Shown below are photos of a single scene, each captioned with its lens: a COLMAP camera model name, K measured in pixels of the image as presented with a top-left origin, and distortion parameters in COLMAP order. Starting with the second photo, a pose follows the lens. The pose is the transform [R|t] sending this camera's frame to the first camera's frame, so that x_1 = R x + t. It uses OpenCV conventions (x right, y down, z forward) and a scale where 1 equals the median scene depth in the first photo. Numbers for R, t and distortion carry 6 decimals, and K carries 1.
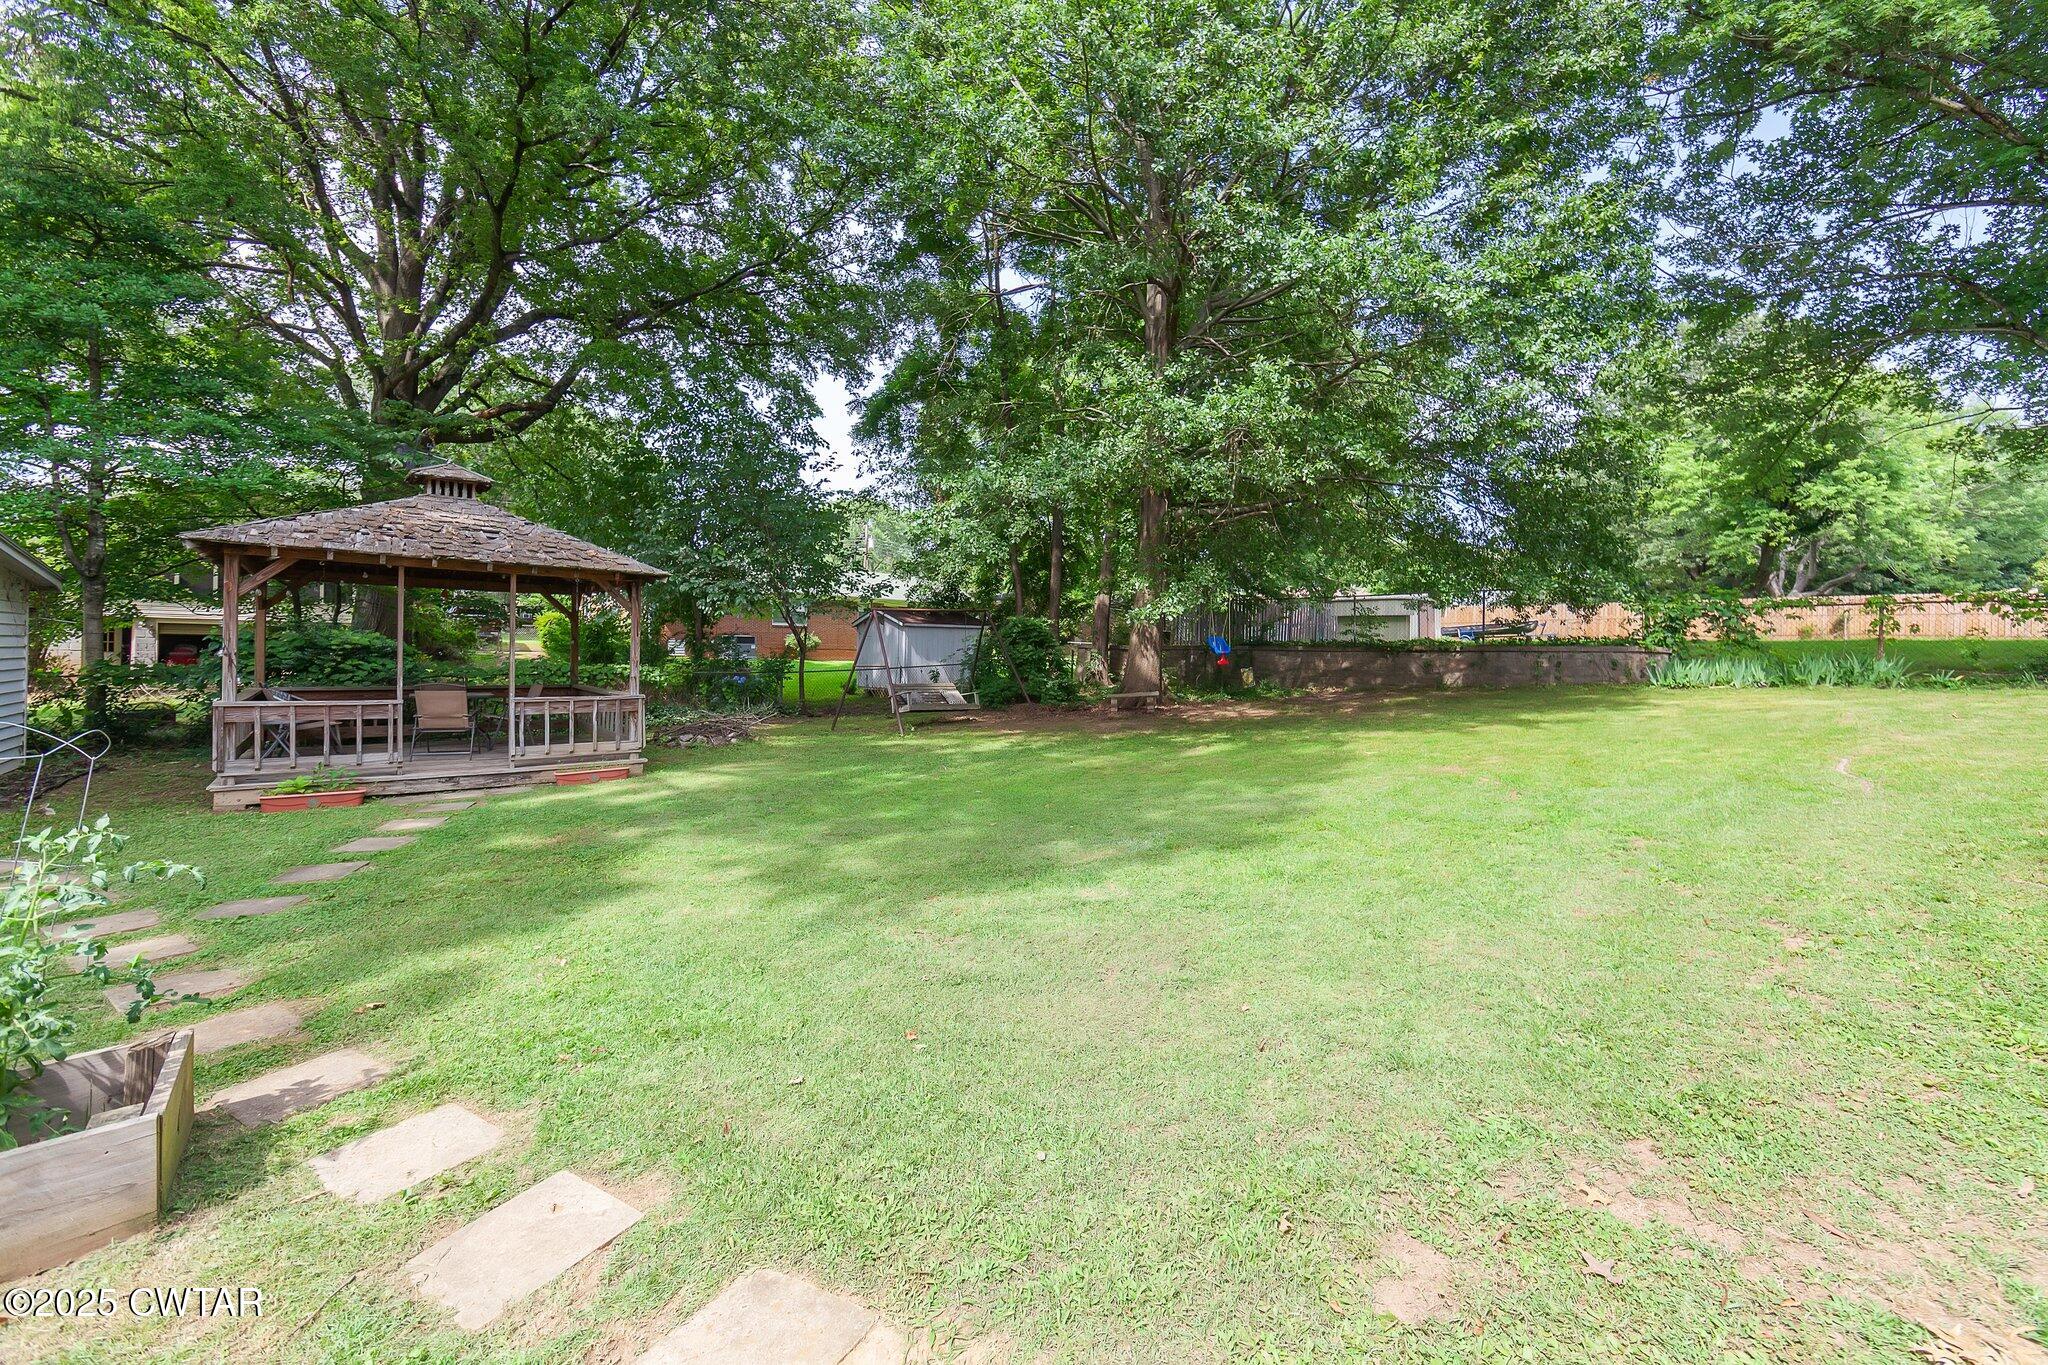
lens RADIAL K [[803.6, 0, 1049.4], [0, 803.6, 653.8], [0, 0, 1]] dist [-0.000006, 0.000031]
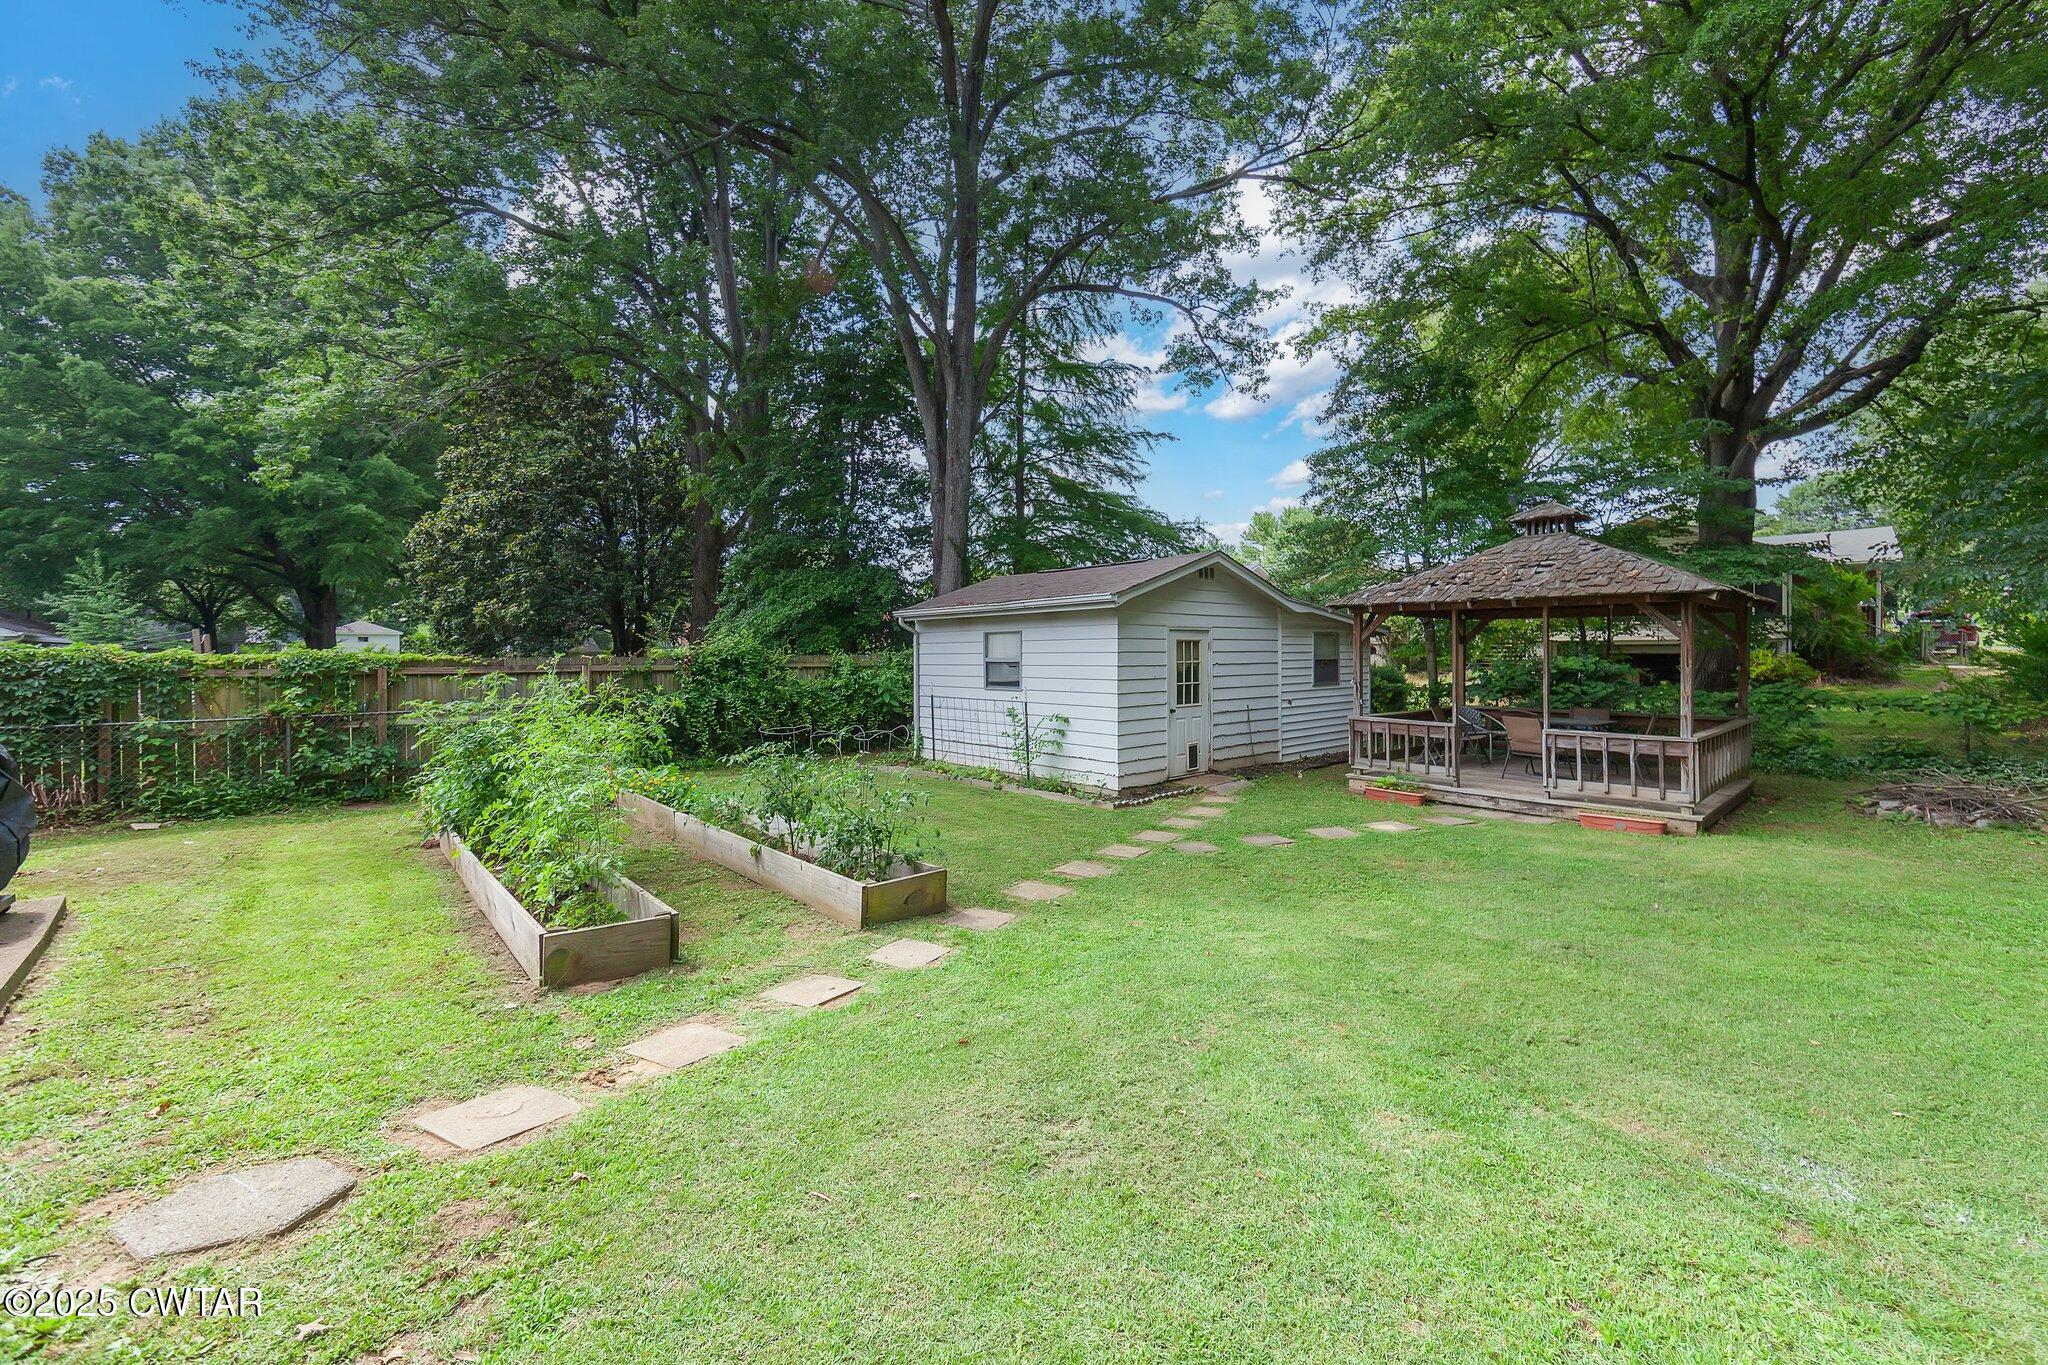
lens RADIAL K [[803.6, 0, 1049.4], [0, 803.6, 653.8], [0, 0, 1]] dist [-0.000006, 0.000031]
pose [[0.003717, -0.016548, -0.999856, 0.355756], [0.004689, 0.999852, -0.016531, -0.027201], [0.999982, -0.004627, 0.003794, 0.393811]]
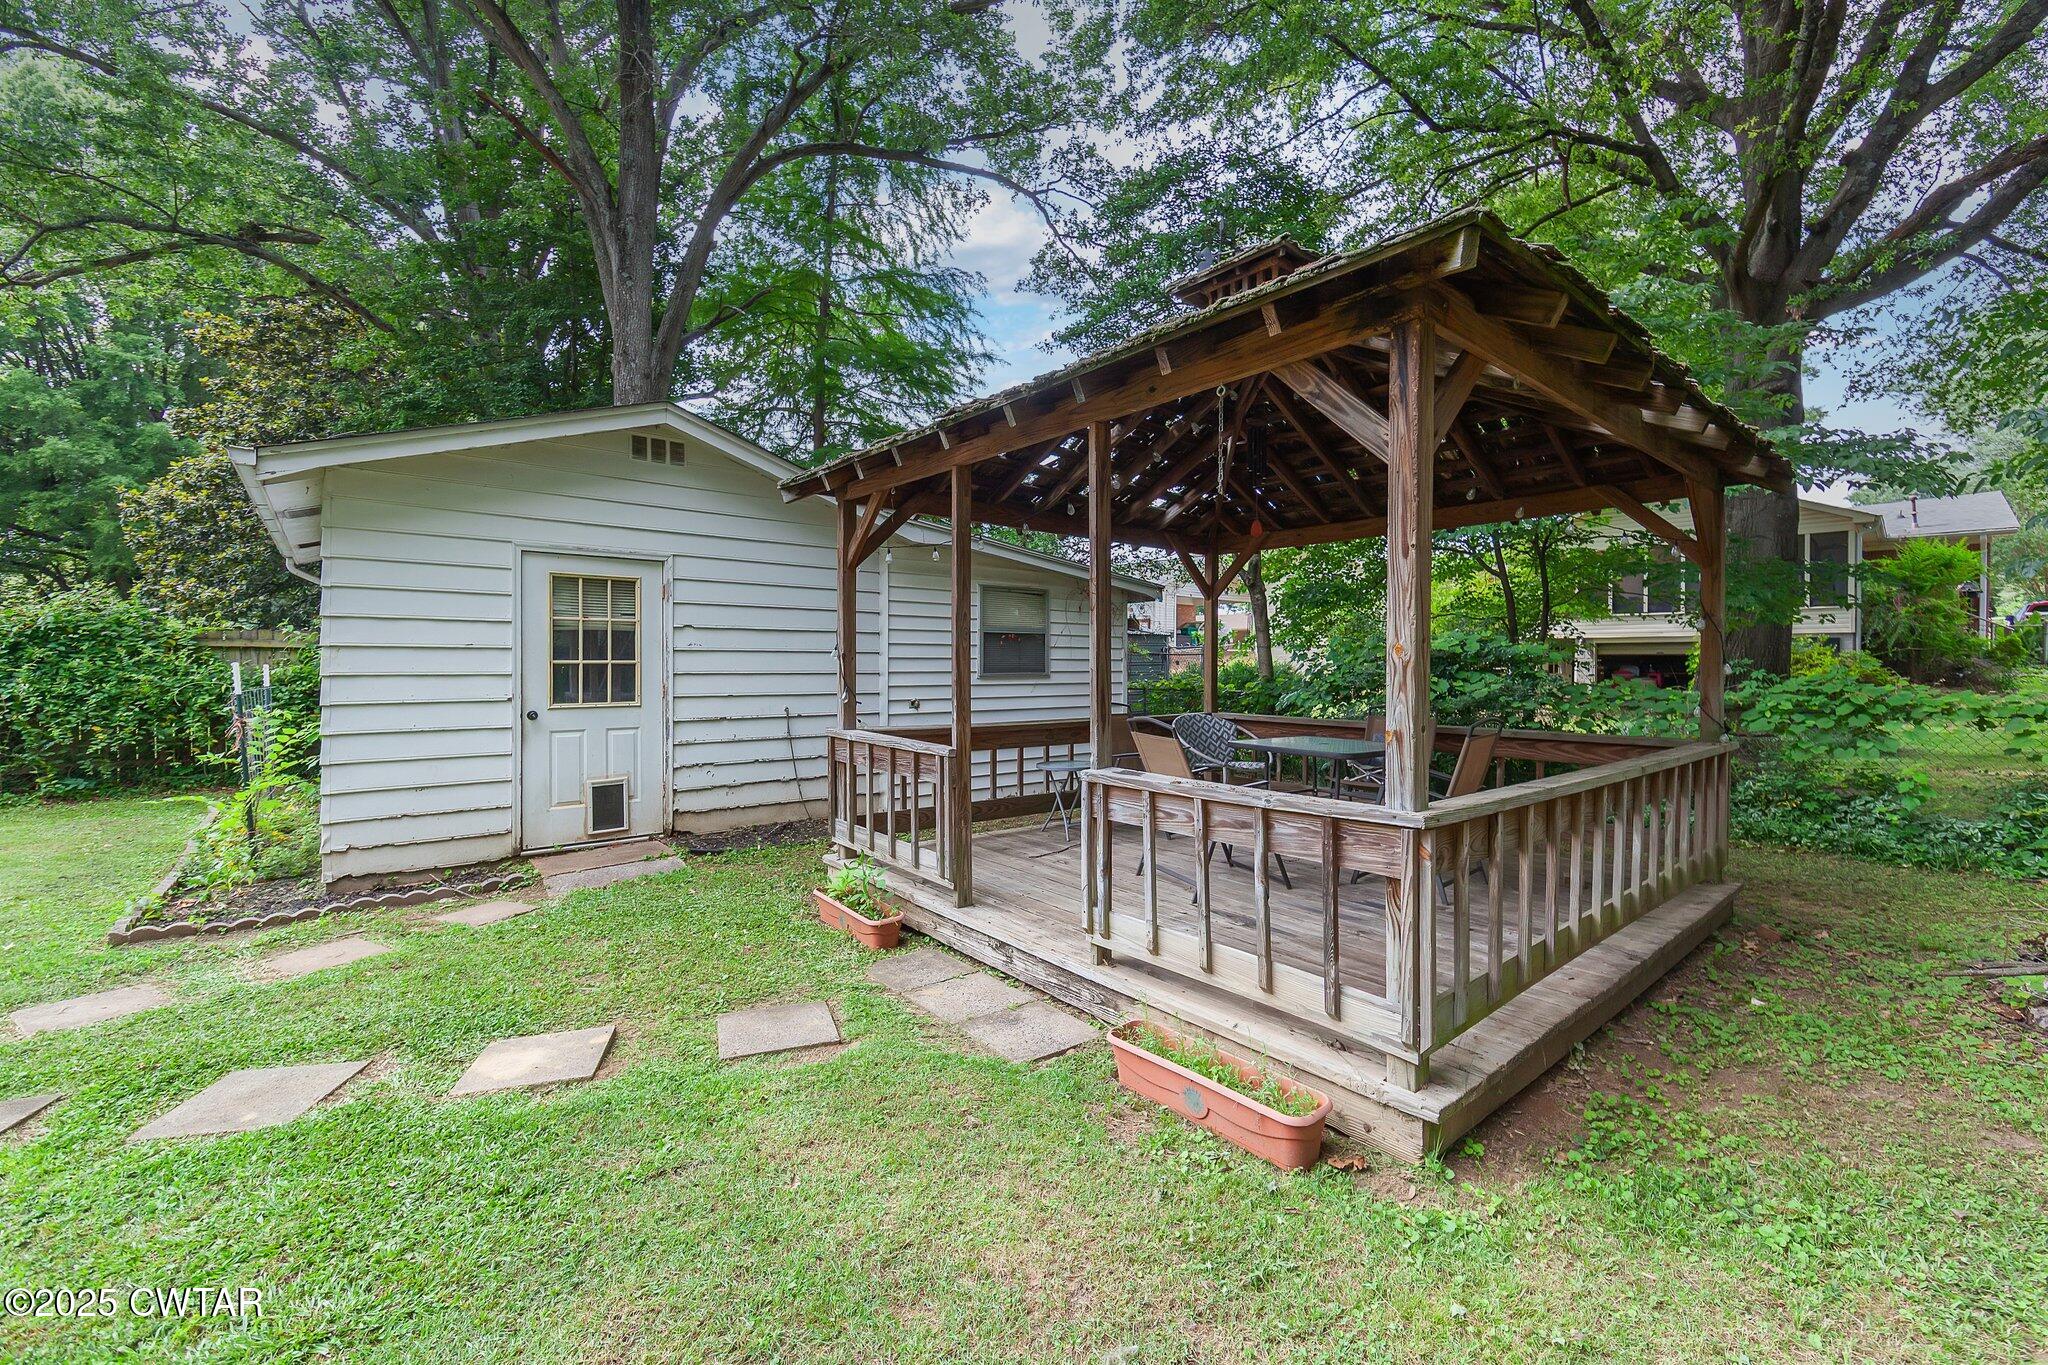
lens RADIAL K [[816.3, 0, 1041.8], [0, 816.3, 671.8], [0, 0, 1]] dist [-0.000240, 0.000058]
pose [[-0.042846, -0.011401, -0.999017, -0.317321], [-0.001717, 0.999934, -0.011338, 0.016765], [0.999080, 0.001230, -0.042862, 1.043197]]
